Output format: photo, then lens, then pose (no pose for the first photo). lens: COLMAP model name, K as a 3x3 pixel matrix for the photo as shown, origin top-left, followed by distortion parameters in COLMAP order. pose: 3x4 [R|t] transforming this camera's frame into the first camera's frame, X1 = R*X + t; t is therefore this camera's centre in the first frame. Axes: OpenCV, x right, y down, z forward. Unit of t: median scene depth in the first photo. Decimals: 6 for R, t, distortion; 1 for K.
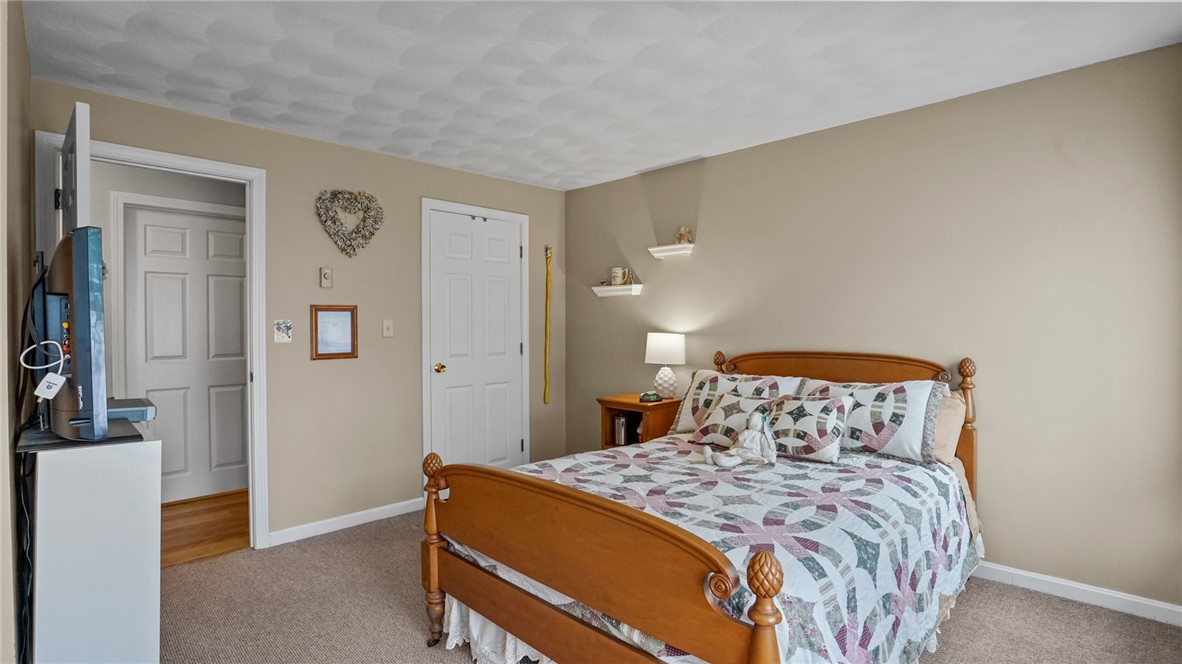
lens RADIAL K [[551.3, 0, 590.2], [0, 551.3, 331.8], [0, 0, 1]] dist [-0.048945, 0.014867]
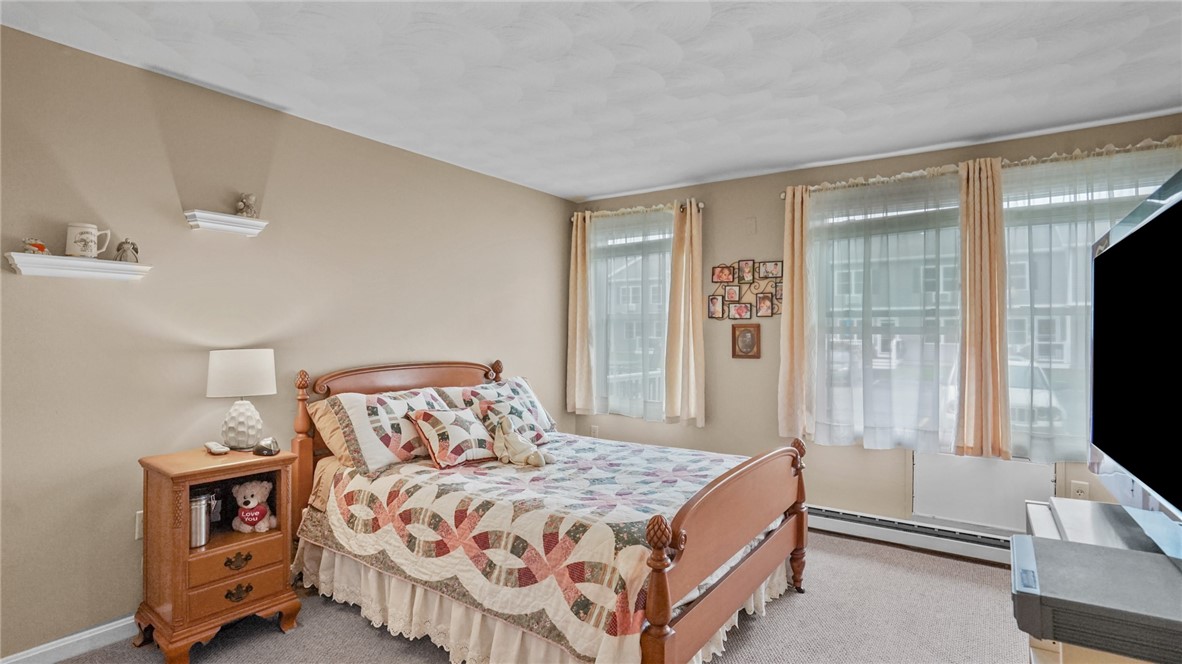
lens RADIAL K [[551.3, 0, 590.5], [0, 551.3, 330.8], [0, 0, 1]] dist [-0.048945, 0.014867]
pose [[-0.161286, 0.009508, 0.986862, -0.567424], [0.007838, 0.999934, -0.008353, -0.010978], [-0.986877, 0.006388, -0.161350, 0.692506]]
